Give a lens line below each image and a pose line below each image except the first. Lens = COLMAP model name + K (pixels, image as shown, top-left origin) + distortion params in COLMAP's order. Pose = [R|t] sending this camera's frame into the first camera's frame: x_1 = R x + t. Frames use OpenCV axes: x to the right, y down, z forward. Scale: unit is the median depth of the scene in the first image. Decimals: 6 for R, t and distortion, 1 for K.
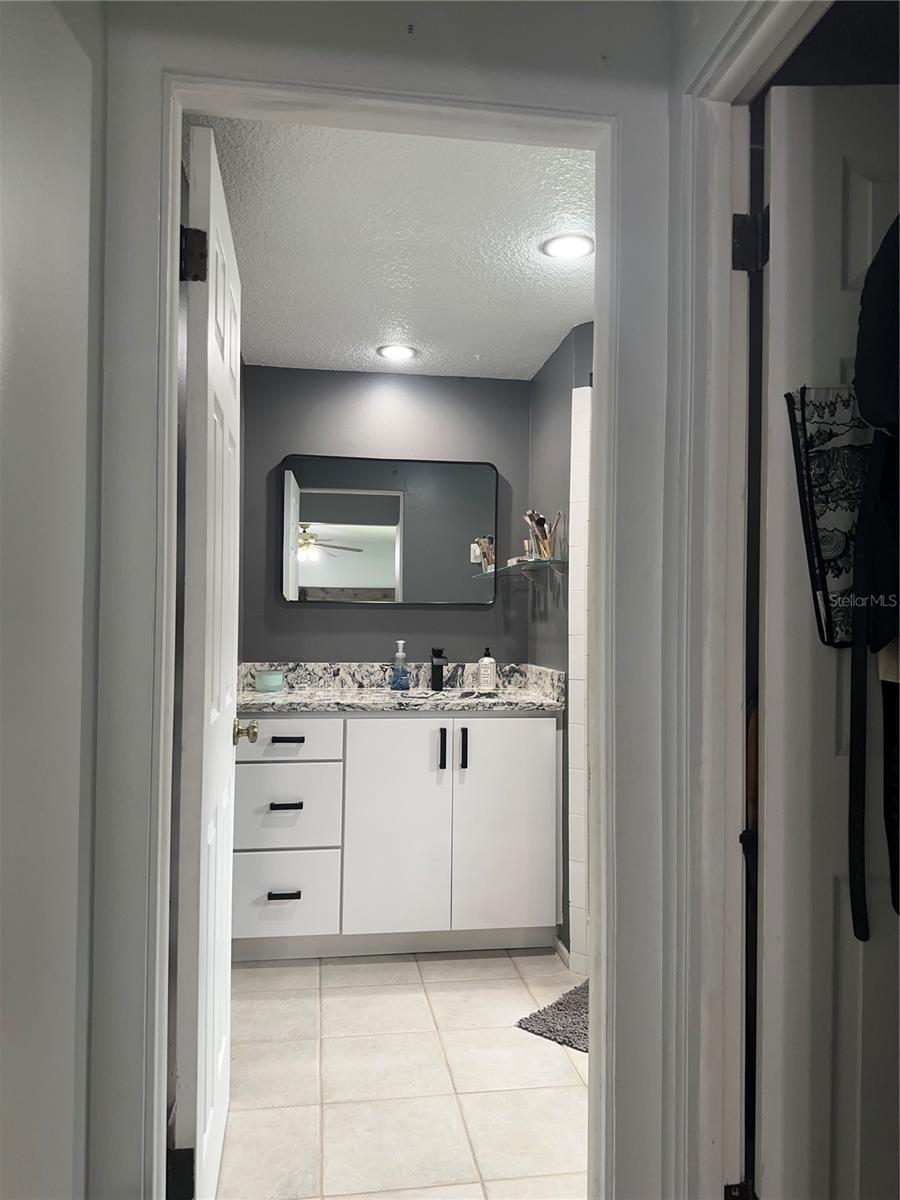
lens RADIAL K [[852.8, 0, 442.8], [0, 852.8, 598.4], [0, 0, 1]] dist [0.108000, -0.007970]
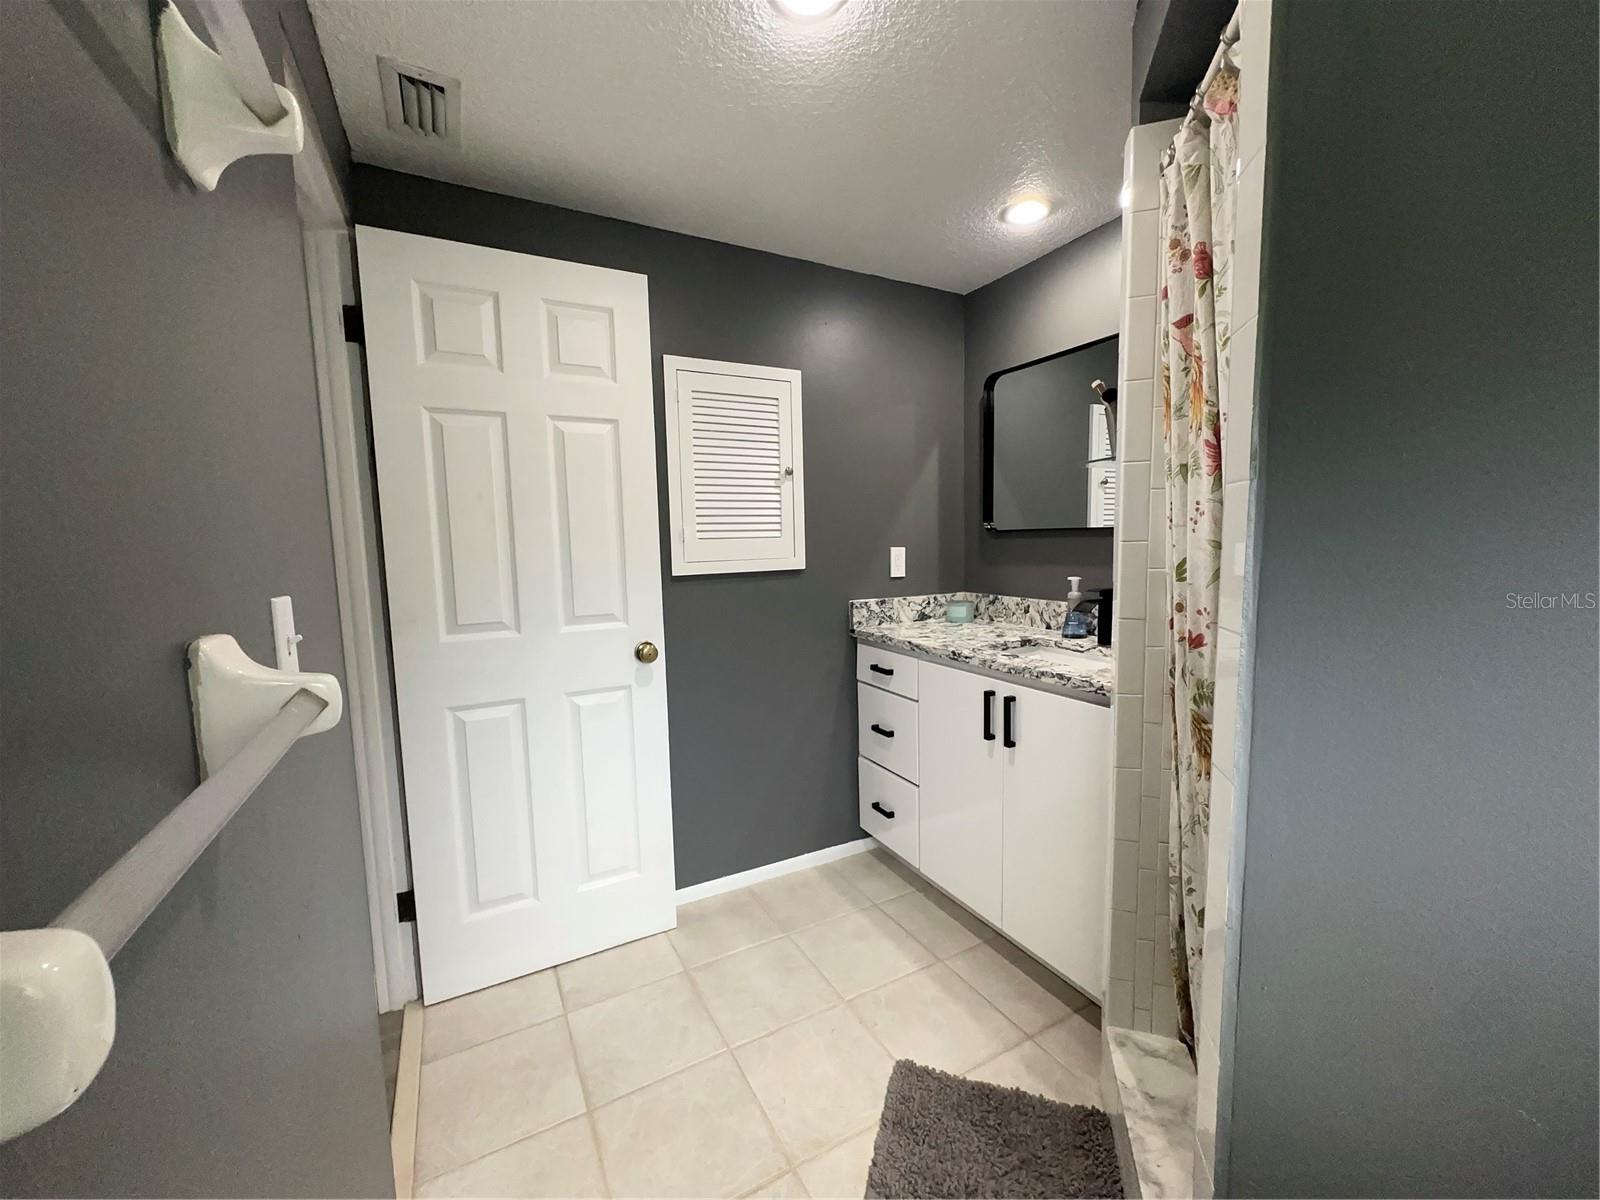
lens RADIAL K [[635.3, 0, 808.9], [0, 635.3, 600.2], [0, 0, 1]] dist [-0.001482, 0.001005]
pose [[0.355961, 0.074626, -0.931516, 0.474394], [0.042811, 0.994458, 0.096028, 0.003200], [0.933520, -0.074061, 0.350794, 0.624331]]
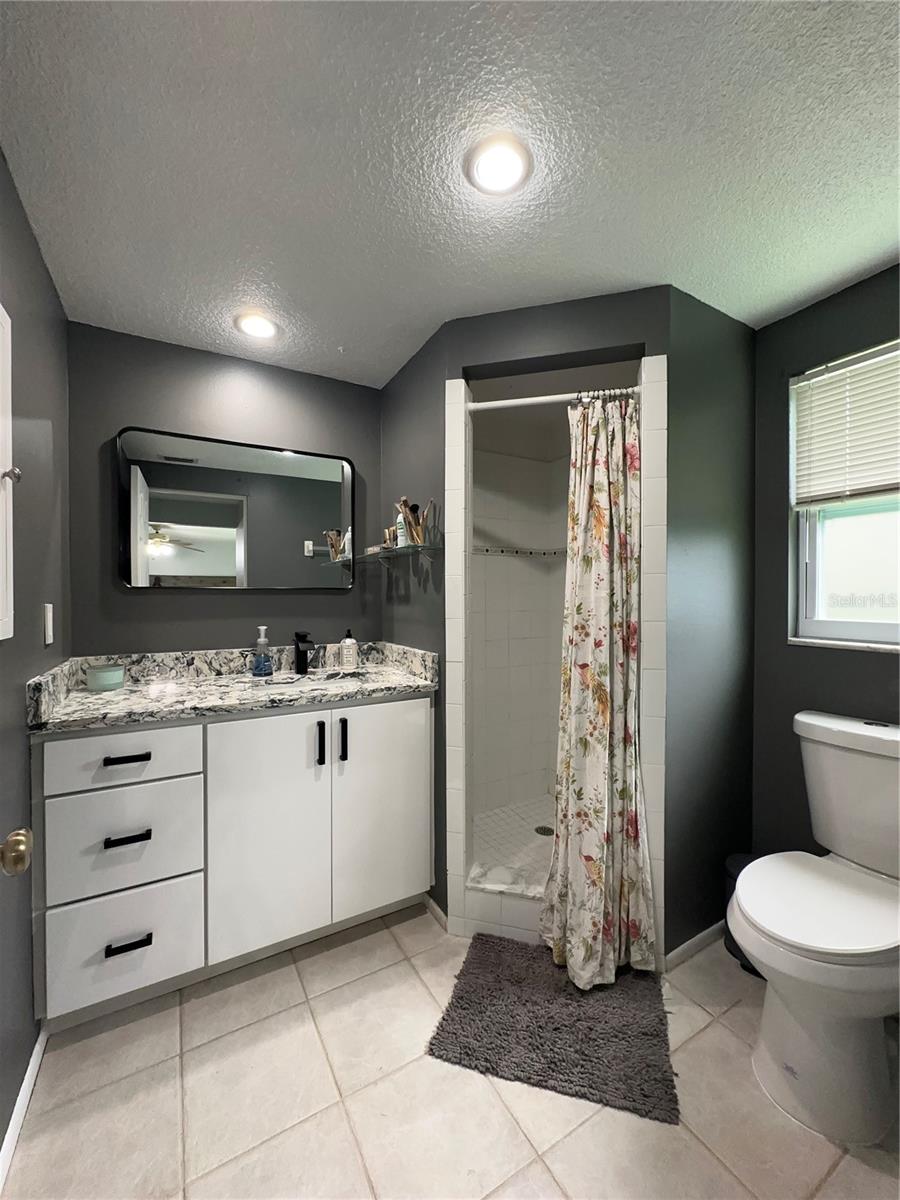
lens RADIAL K [[476.5, 0, 447.2], [0, 476.5, 597.1], [0, 0, 1]] dist [-0.001482, 0.001005]
pose [[0.928864, -0.015014, 0.370116, -0.061058], [0.004515, 0.999563, 0.029216, 0.000067], [-0.370393, -0.025467, 0.928526, 0.453879]]
